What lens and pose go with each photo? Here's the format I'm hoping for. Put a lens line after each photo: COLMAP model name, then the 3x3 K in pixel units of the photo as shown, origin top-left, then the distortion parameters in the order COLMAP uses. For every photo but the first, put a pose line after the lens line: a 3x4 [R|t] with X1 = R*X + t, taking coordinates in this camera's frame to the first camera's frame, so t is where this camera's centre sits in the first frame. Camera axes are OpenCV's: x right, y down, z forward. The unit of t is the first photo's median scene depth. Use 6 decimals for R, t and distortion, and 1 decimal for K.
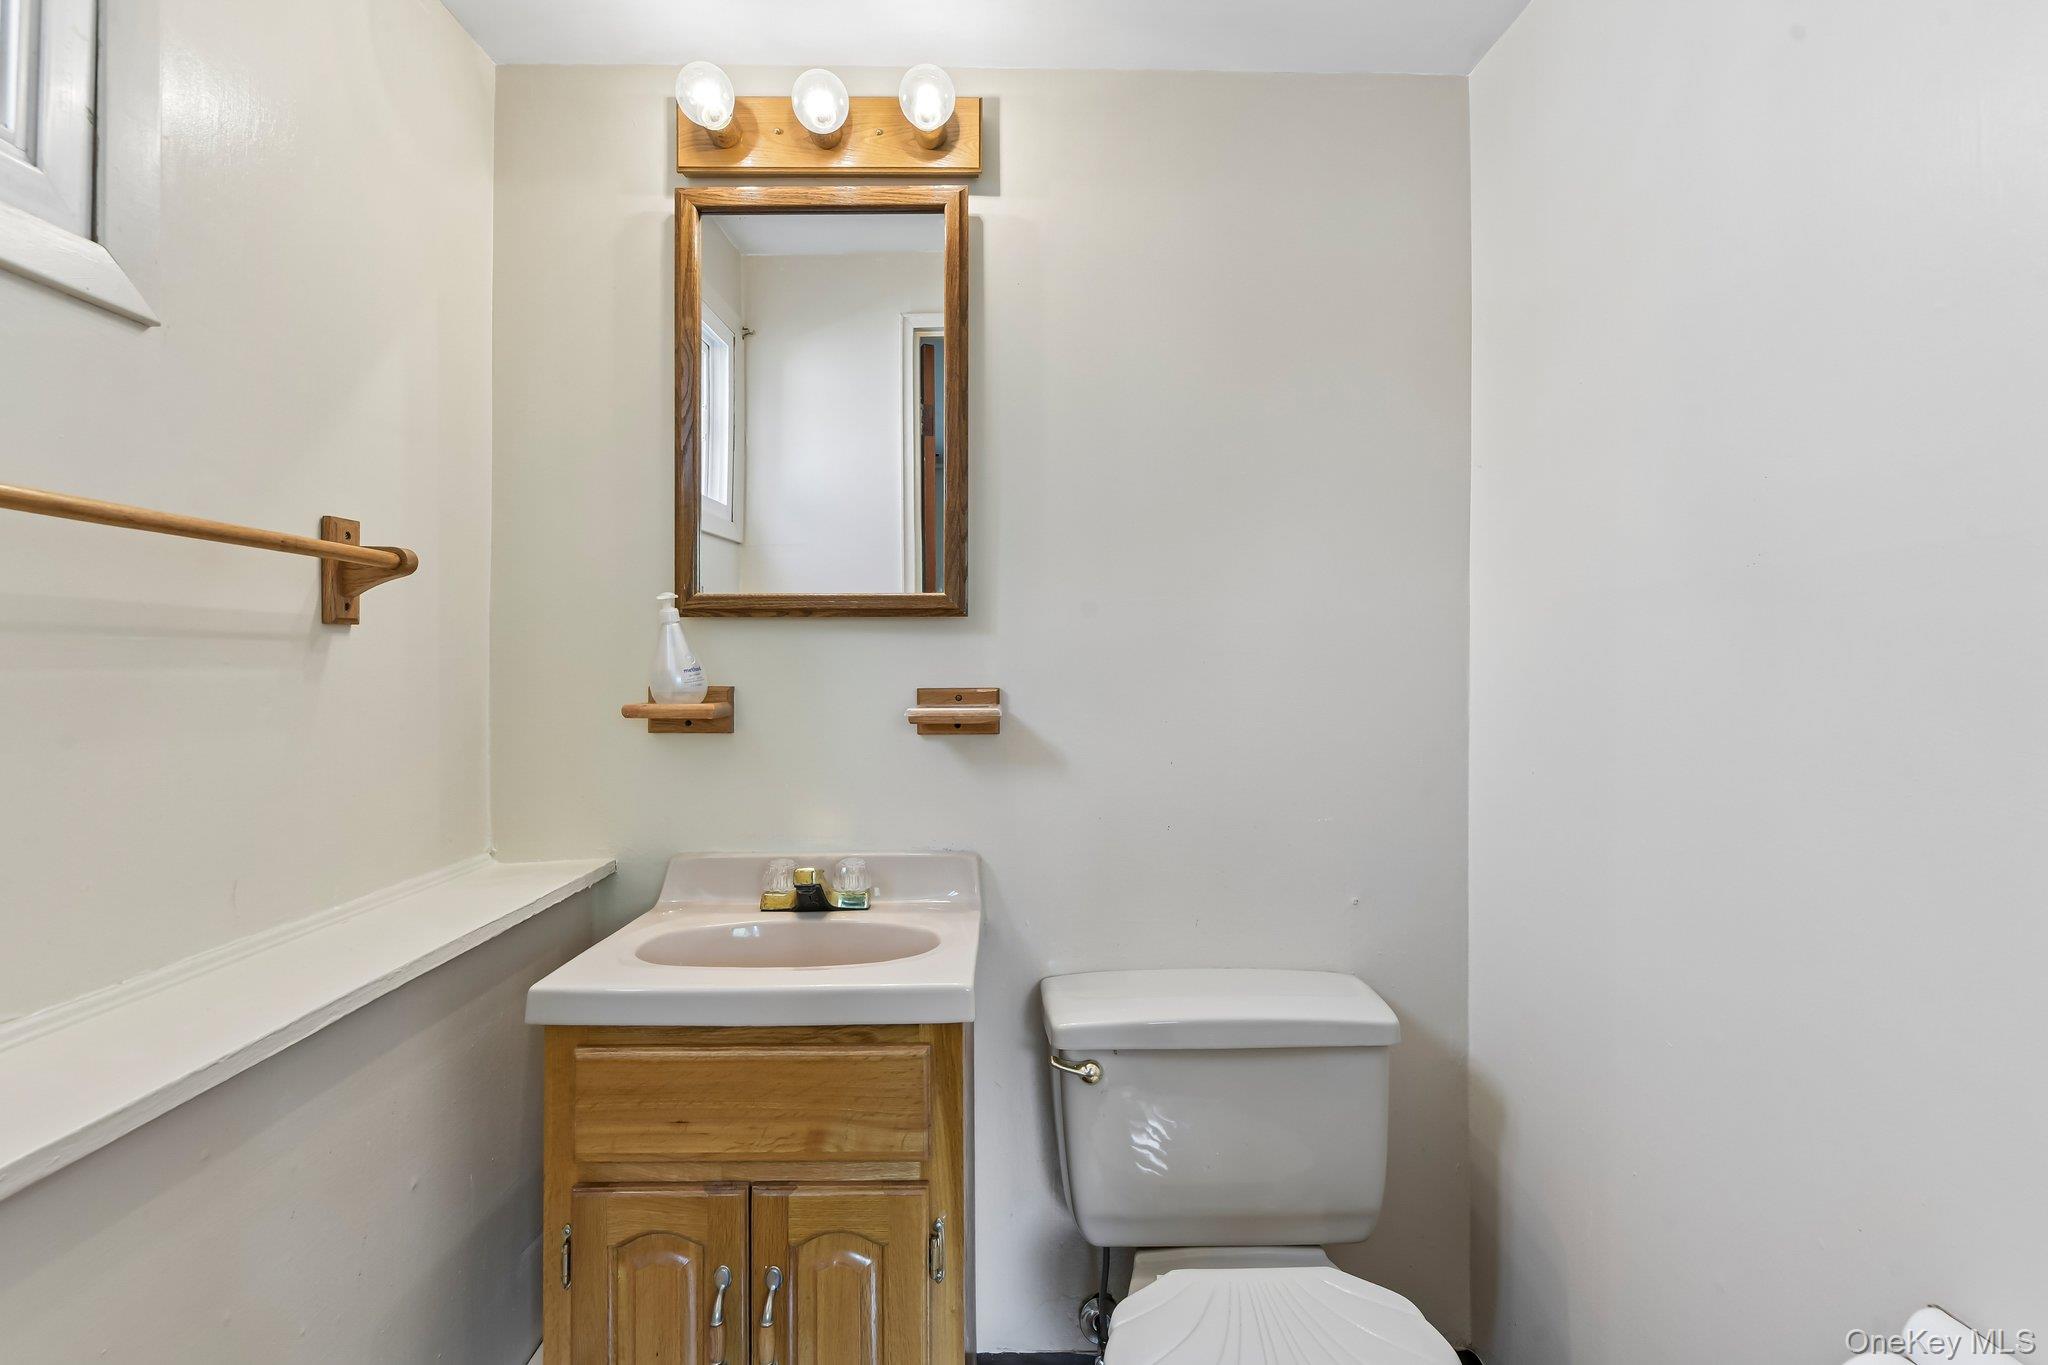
lens RADIAL K [[931.1, 0, 1023.8], [0, 931.1, 681.3], [0, 0, 1]] dist [-0.013981, 0.000262]
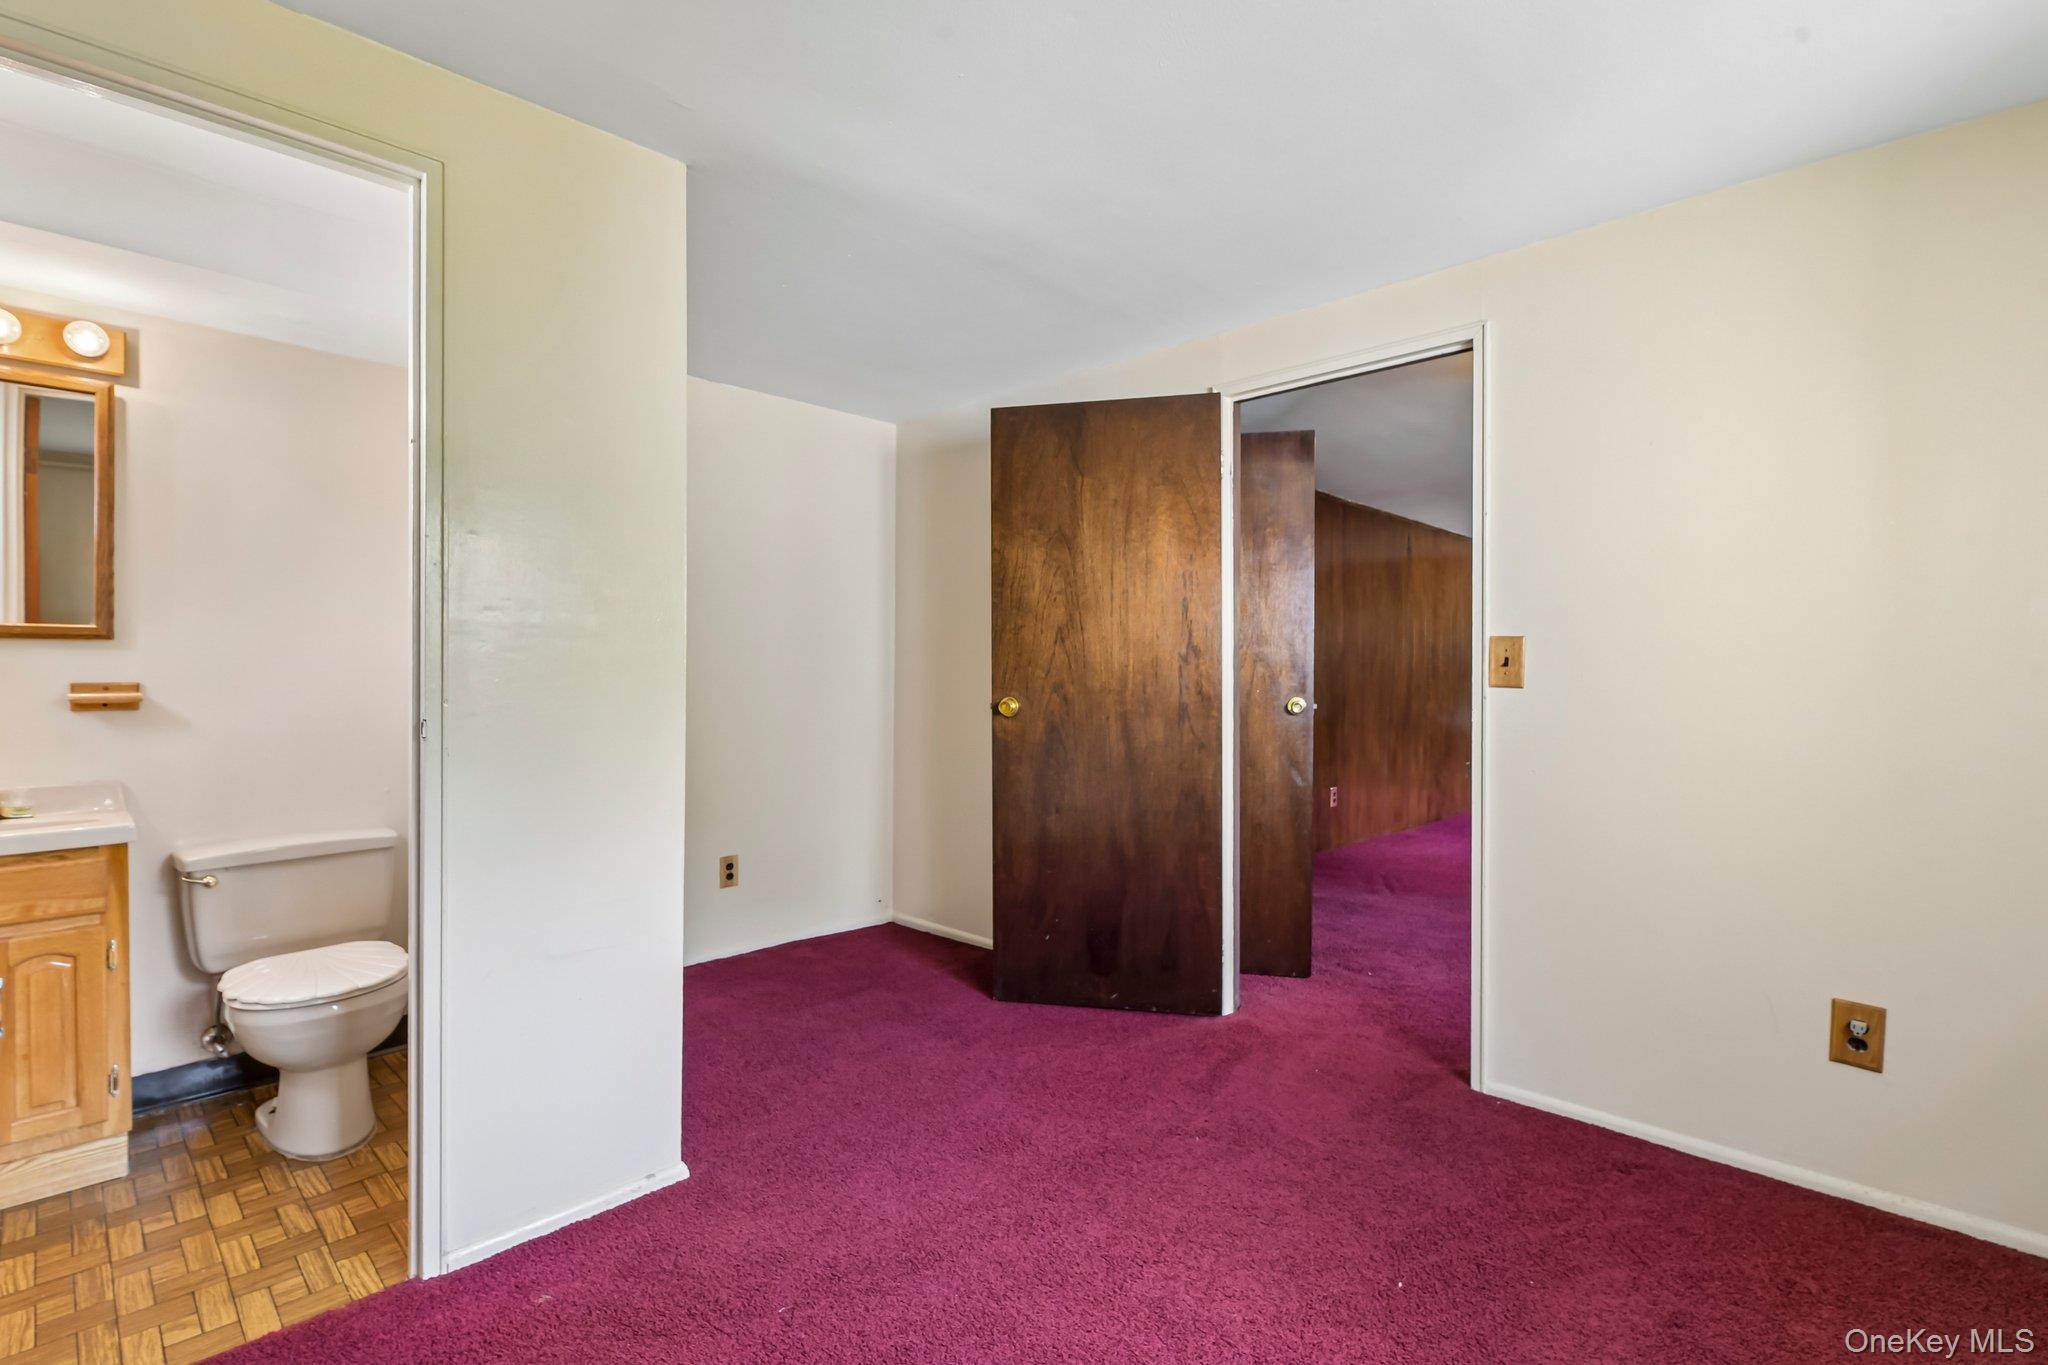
lens RADIAL K [[931.1, 0, 1024.7], [0, 931.1, 678.1], [0, 0, 1]] dist [-0.013981, 0.000262]
pose [[0.708423, -0.002585, 0.705784, -0.067444], [-0.003733, 0.999966, 0.007409, -0.019084], [-0.705778, -0.007883, 0.708389, -1.362611]]
